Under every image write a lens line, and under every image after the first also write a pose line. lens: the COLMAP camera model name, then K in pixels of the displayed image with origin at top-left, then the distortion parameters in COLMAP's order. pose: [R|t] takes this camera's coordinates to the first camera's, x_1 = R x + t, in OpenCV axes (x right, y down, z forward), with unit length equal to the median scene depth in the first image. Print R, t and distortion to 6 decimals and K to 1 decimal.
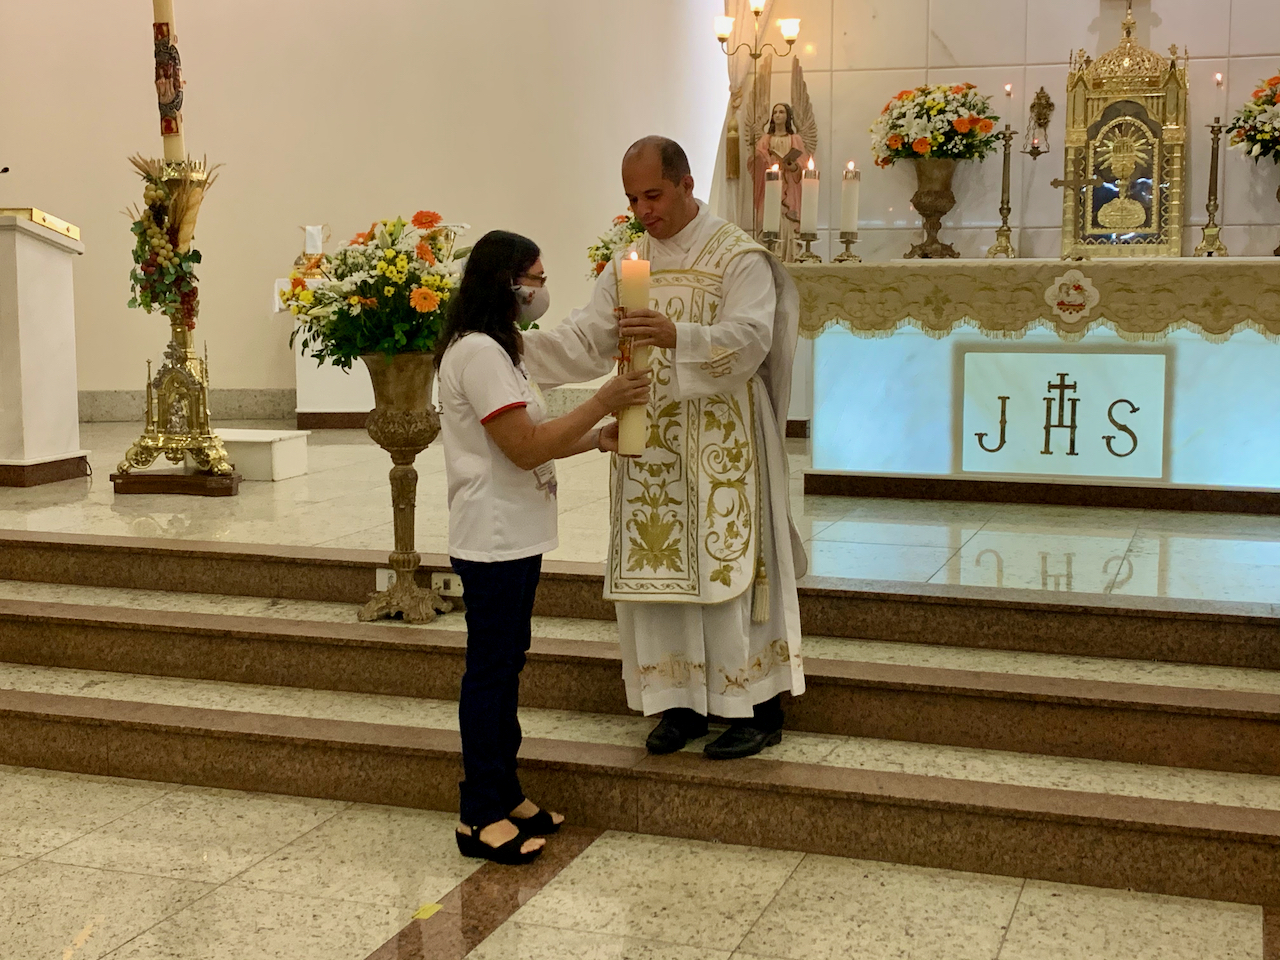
lens RADIAL K [[1736.8, 0, 632.9], [0, 1736.8, 471.5], [0, 0, 1]] dist [0.084181, 0.000000]
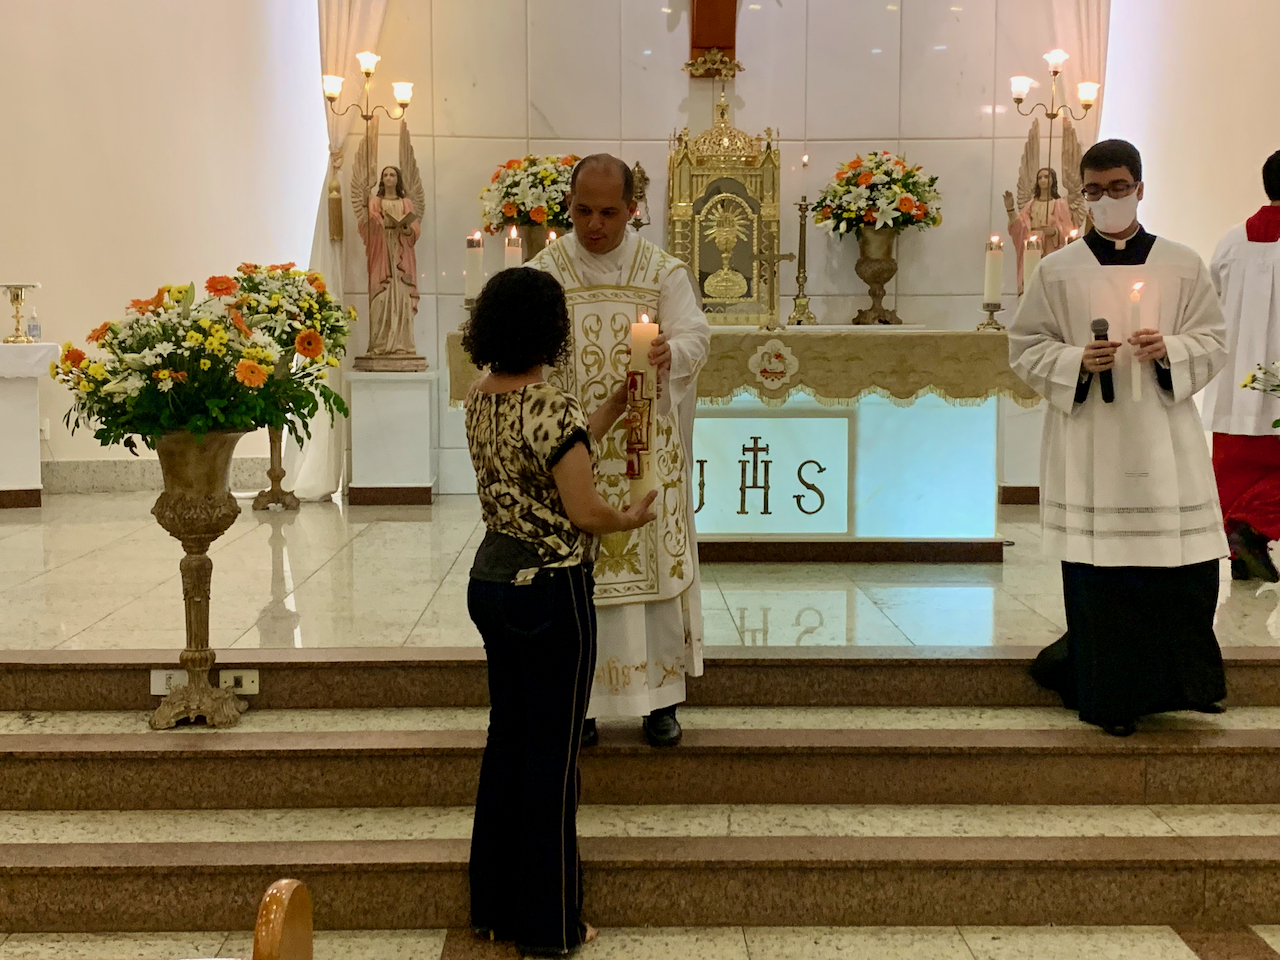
lens RADIAL K [[1736.8, 0, 641.1], [0, 1736.8, 483.1], [0, 0, 1]] dist [0.084181, 0.000000]
pose [[0.936600, -0.029809, 0.349130, -0.182494], [0.039226, 0.999032, -0.019933, -0.010401], [-0.348198, 0.032364, 0.936862, 0.047721]]
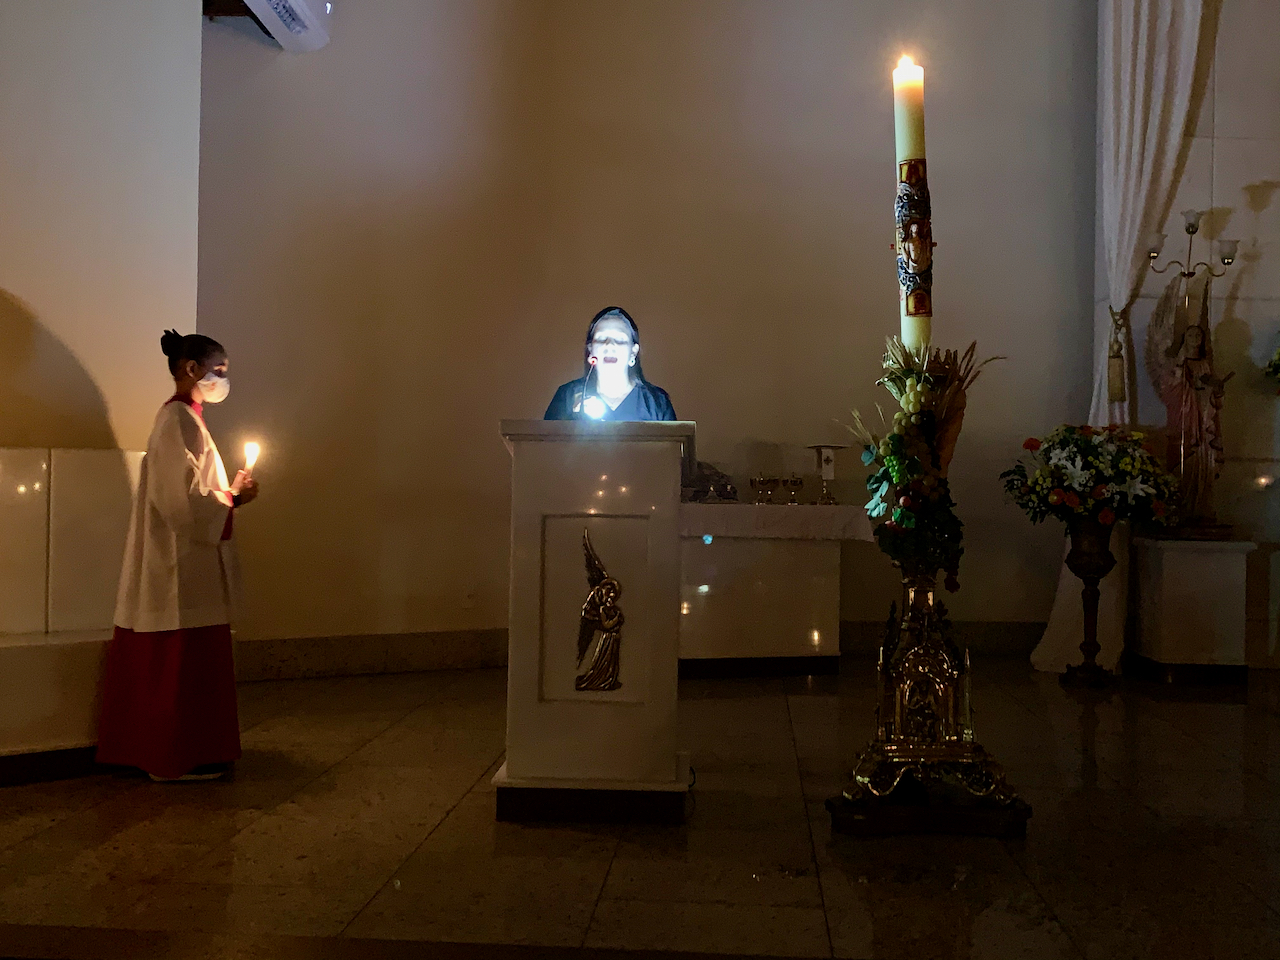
lens RADIAL K [[1333.0, 0, 644.4], [0, 1333.0, 480.7], [0, 0, 1]] dist [0.008614, 0.000000]
pose [[0.966894, 0.015153, 0.254727, -0.533380], [0.014296, 0.993451, -0.113363, -0.069976], [-0.254777, 0.113252, 0.960345, 0.545433]]
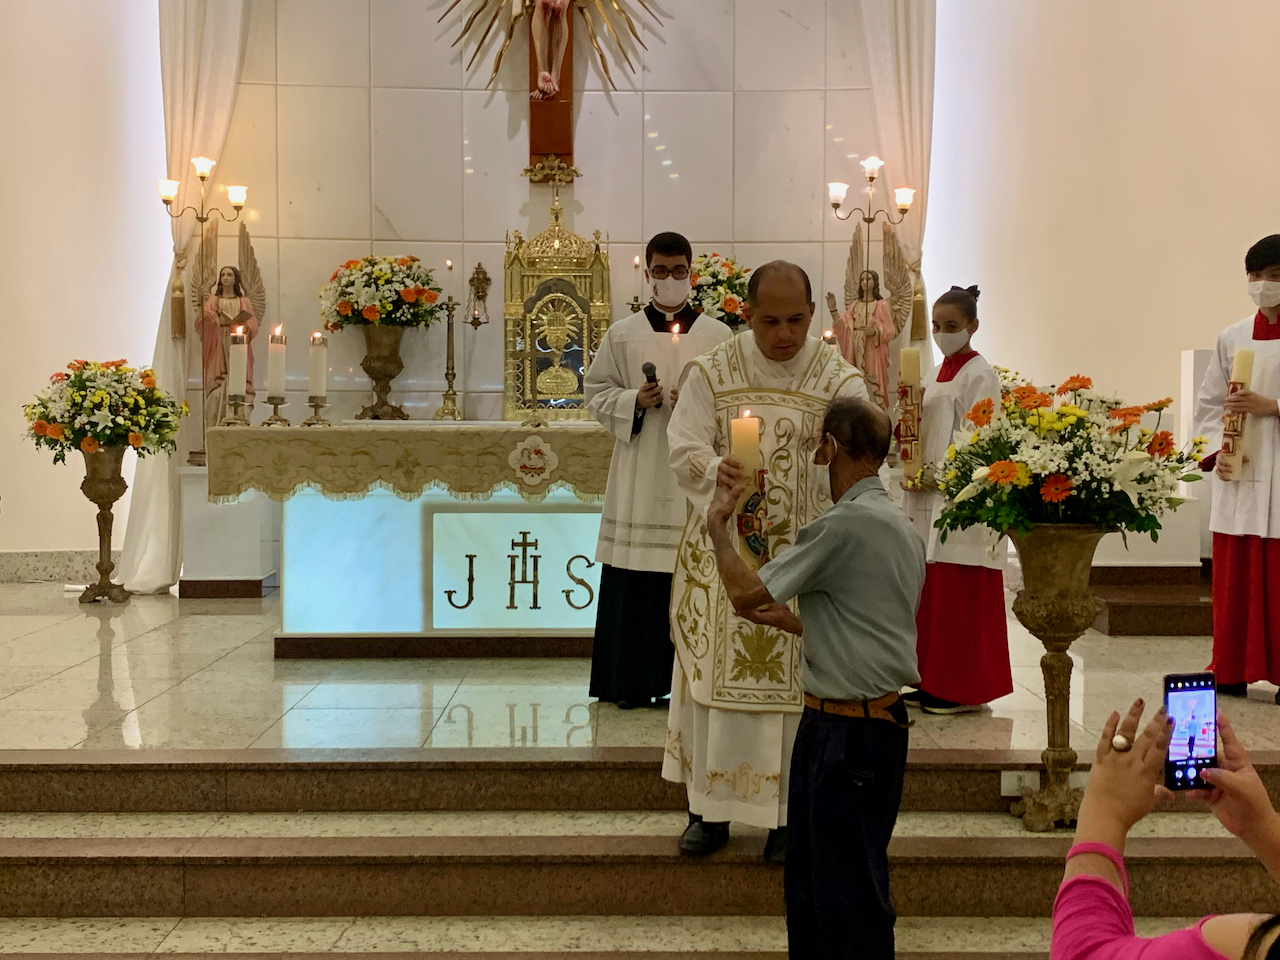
lens RADIAL K [[1658.7, 0, 635.8], [0, 1658.7, 468.0], [0, 0, 1]] dist [0.120796, 0.000000]
pose [[0.941167, -0.006233, 0.337883, -0.029719], [0.035787, 0.996046, -0.081308, -0.010743], [-0.336041, 0.088616, 0.937669, 0.031493]]
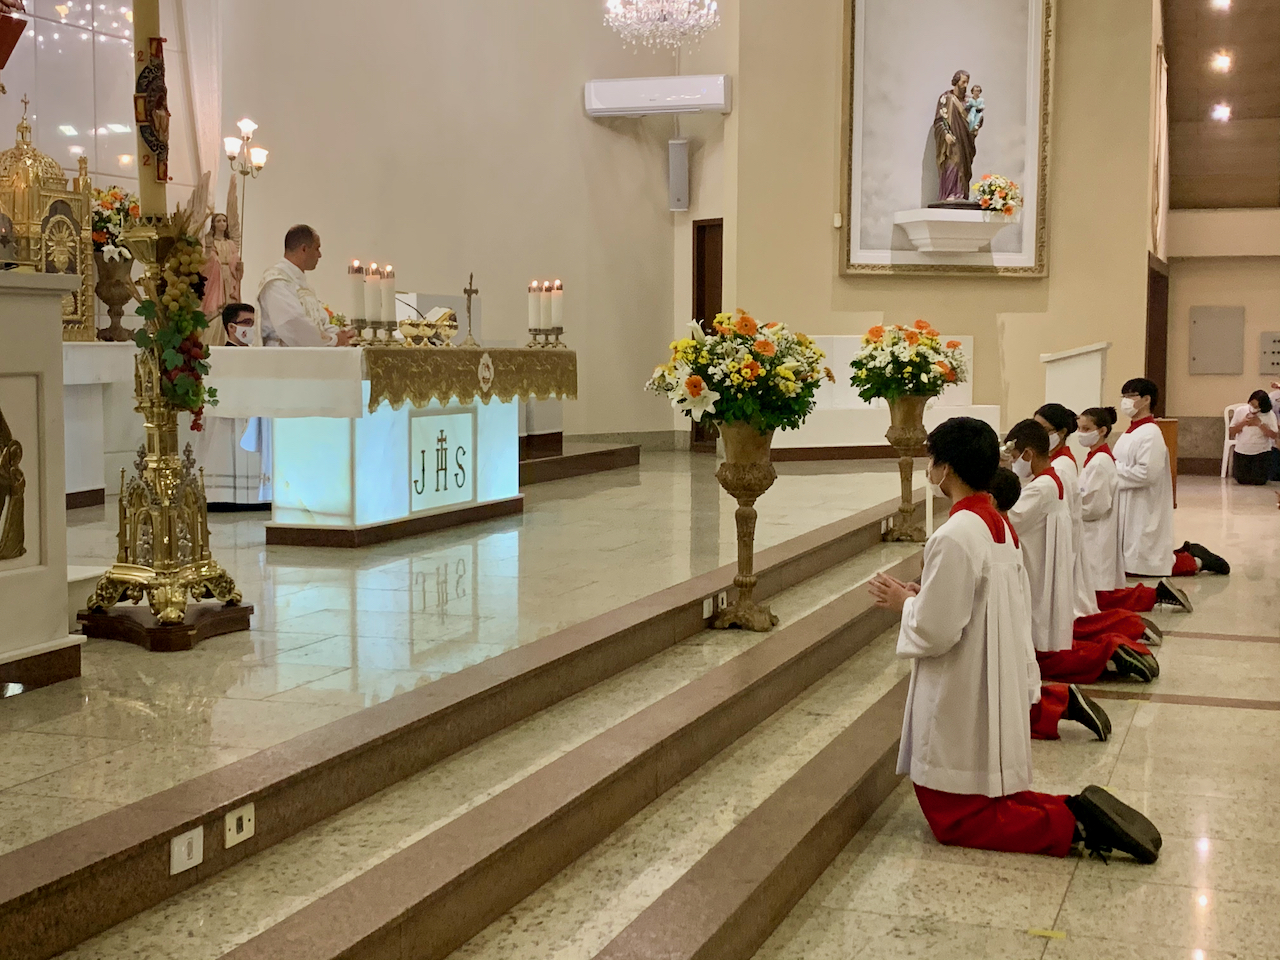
lens RADIAL K [[1785.4, 0, 651.5], [0, 1785.4, 470.7], [0, 0, 1]] dist [0.059776, 0.000000]
pose [[-0.005134, -0.066658, 0.997763, -1.118101], [0.114547, 0.991169, 0.066807, -0.098022], [-0.993405, 0.114634, 0.002547, 0.836817]]
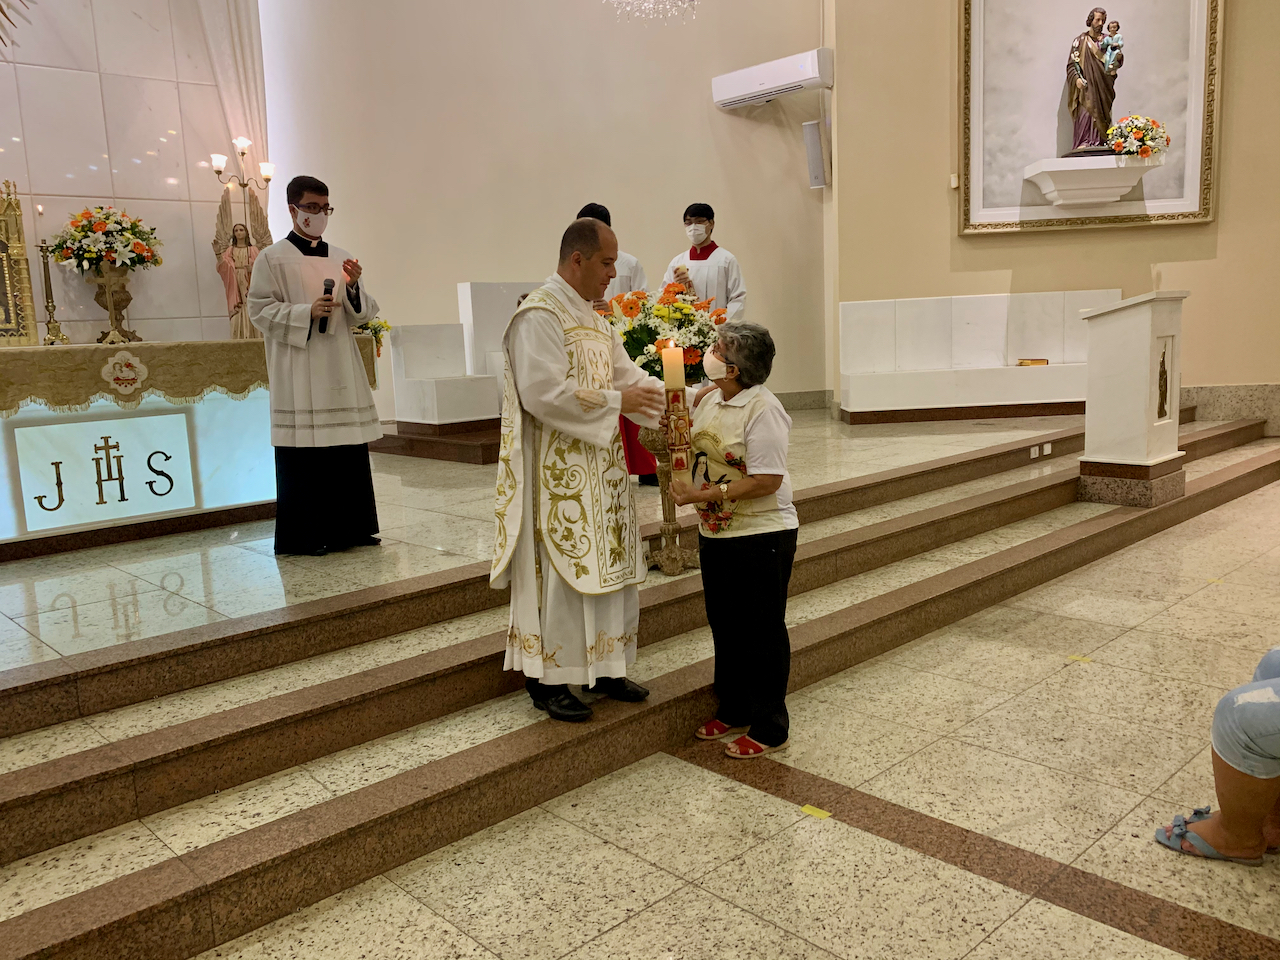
lens RADIAL K [[1030.0, 0, 650.6], [0, 1030.0, 474.7], [0, 0, 1]] dist [-0.005130, 0.015731]
pose [[0.452711, -0.146806, 0.879489, -0.219635], [0.147195, 0.985125, 0.088671, -0.037550], [-0.879424, 0.089314, 0.467586, 0.326138]]
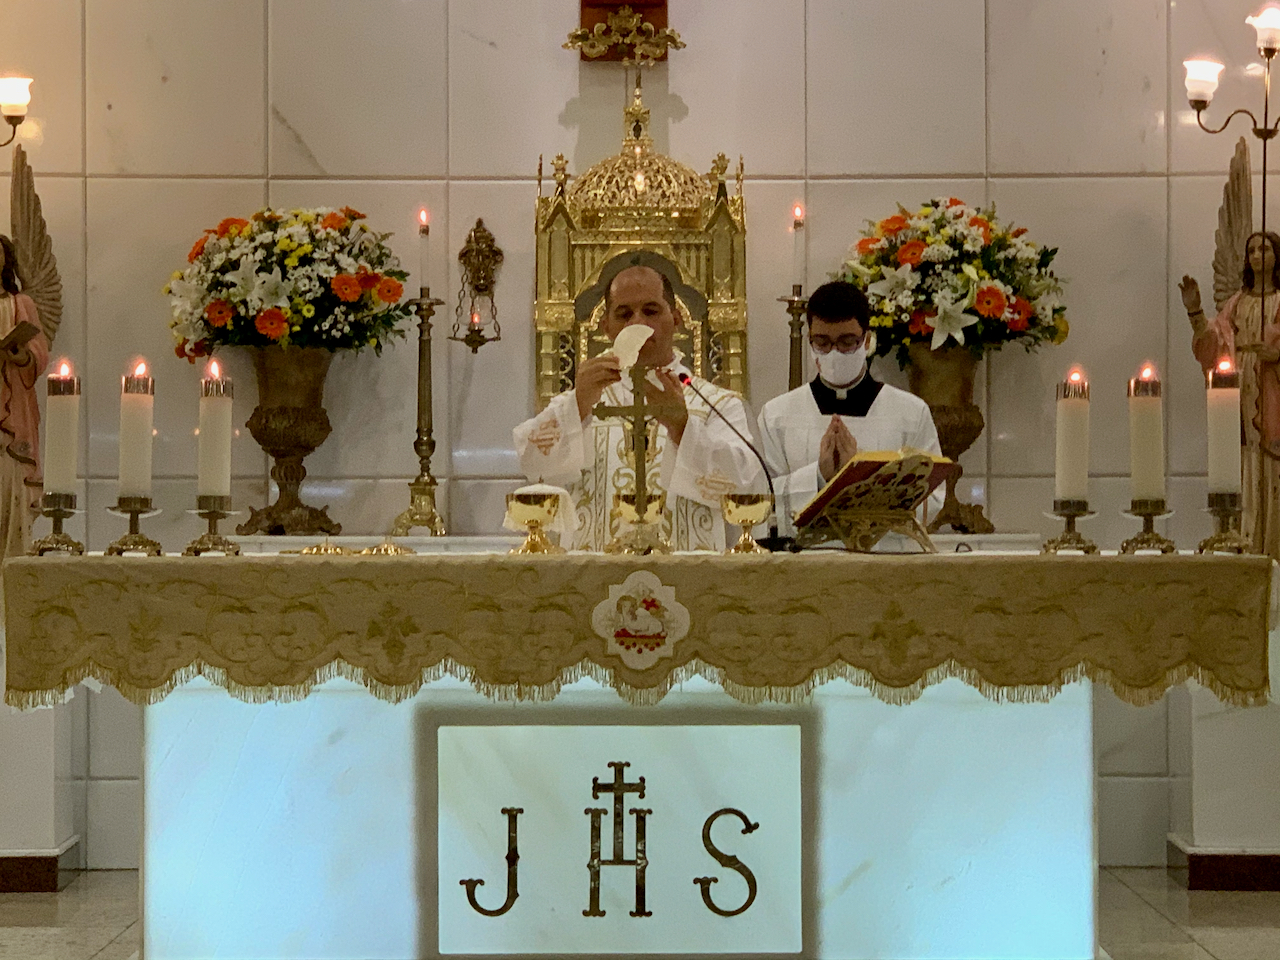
lens RADIAL K [[3467.1, 0, 617.0], [0, 3467.1, 477.5], [0, 0, 1]] dist [-0.010086, 0.000000]
pose [[0.947405, 0.002427, 0.320028, -0.091998], [0.038724, 0.991755, -0.122158, -0.013327], [-0.317686, 0.128125, 0.939500, -0.002352]]
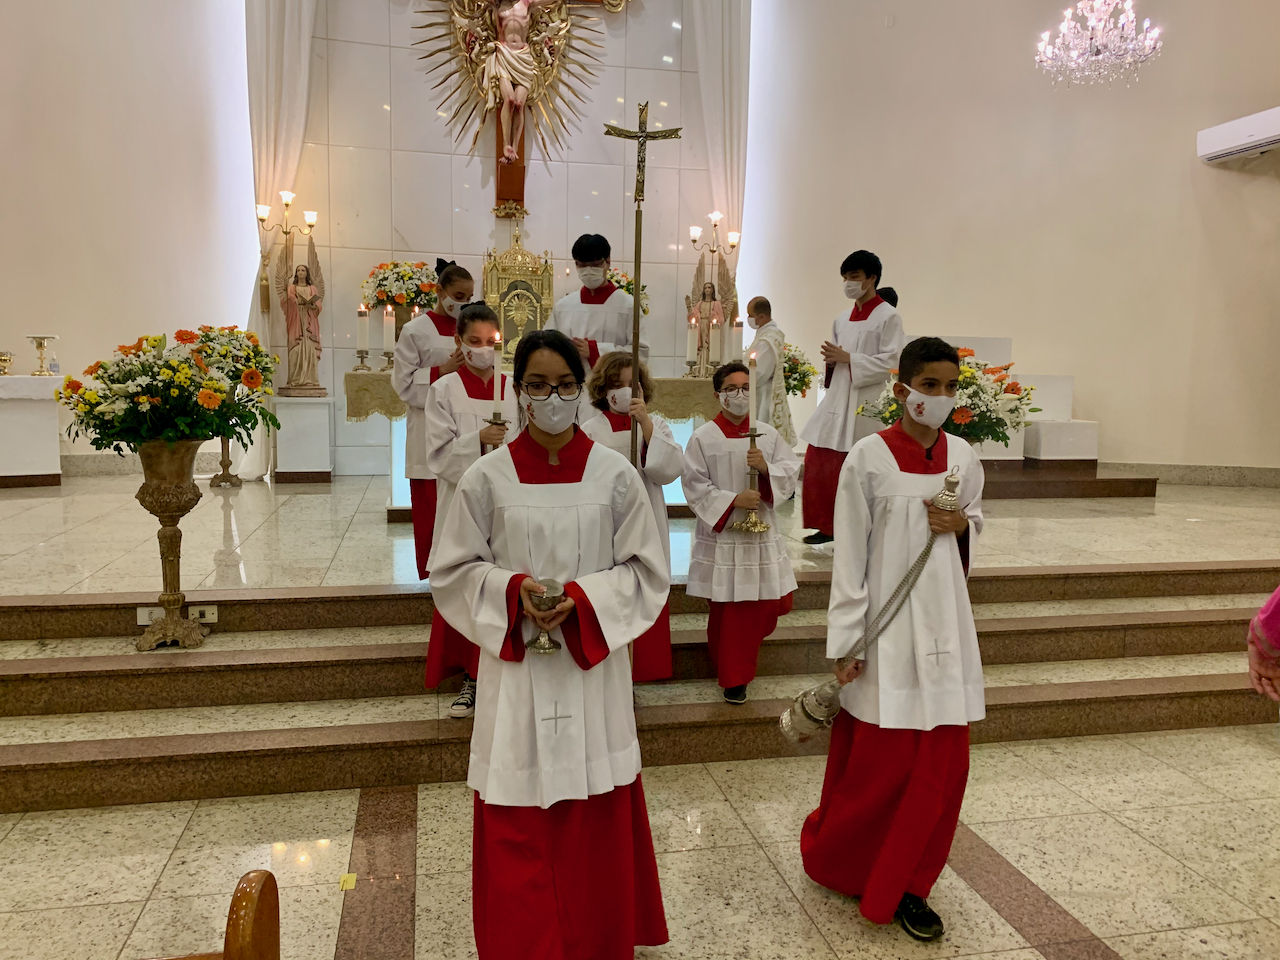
lens RADIAL K [[986.5, 0, 647.1], [0, 986.5, 483.9], [0, 0, 1]] dist [0.008346, -0.010597]
pose [[0.848958, -0.042545, 0.526744, -0.169690], [0.043583, 0.998995, 0.010445, -0.021403], [-0.526660, 0.014089, 0.849960, 0.149836]]
